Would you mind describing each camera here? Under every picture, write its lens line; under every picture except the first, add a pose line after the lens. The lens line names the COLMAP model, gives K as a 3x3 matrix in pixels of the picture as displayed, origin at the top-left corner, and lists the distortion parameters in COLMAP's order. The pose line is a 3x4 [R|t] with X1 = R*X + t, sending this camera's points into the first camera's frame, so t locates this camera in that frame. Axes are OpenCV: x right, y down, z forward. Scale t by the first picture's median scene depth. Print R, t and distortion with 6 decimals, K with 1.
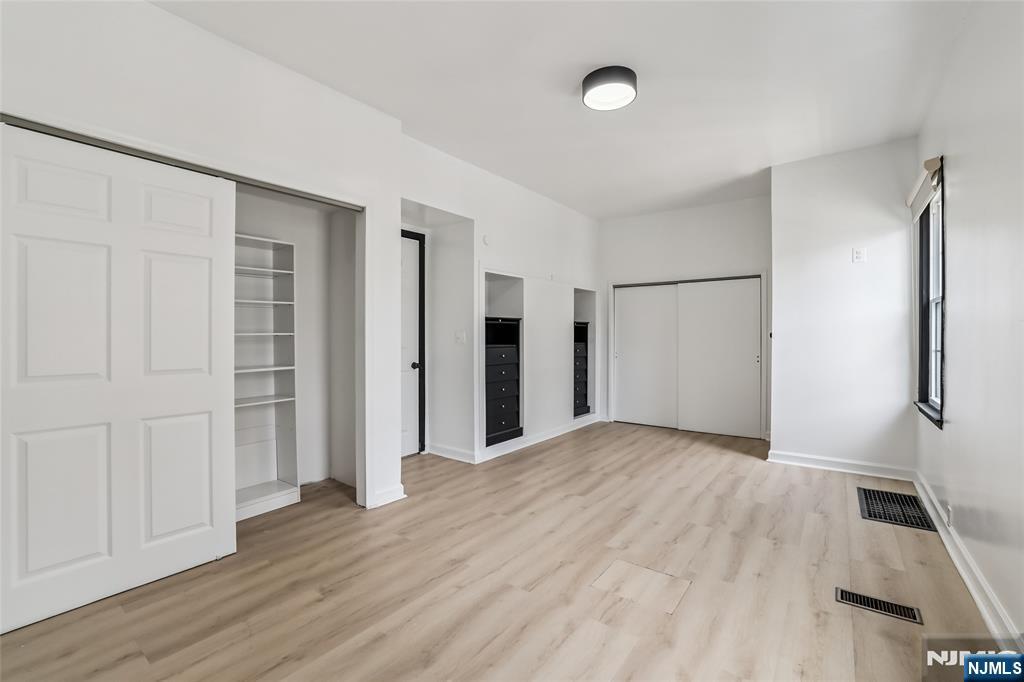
lens RADIAL K [[447.0, 0, 514.1], [0, 447.0, 334.8], [0, 0, 1]] dist [-0.002576, -0.000084]
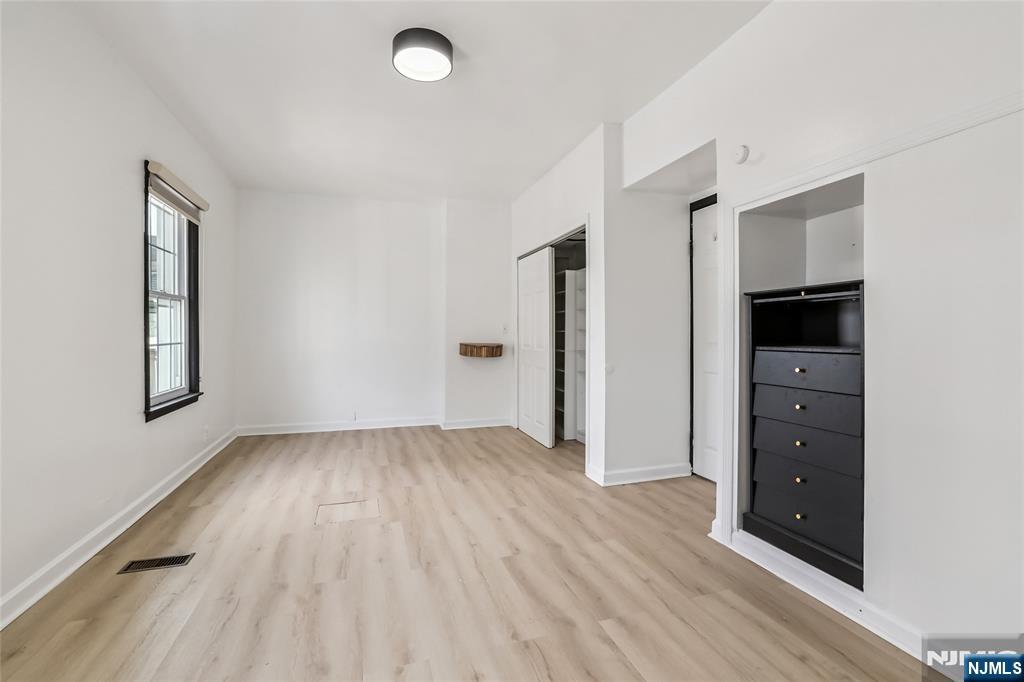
lens RADIAL K [[447.0, 0, 514.1], [0, 447.0, 334.8], [0, 0, 1]] dist [-0.002576, -0.000084]
pose [[-0.575220, 0.001918, -0.817996, 0.851727], [0.009118, 0.999950, -0.004067, 0.015604], [0.817948, -0.009798, -0.575209, 1.687265]]
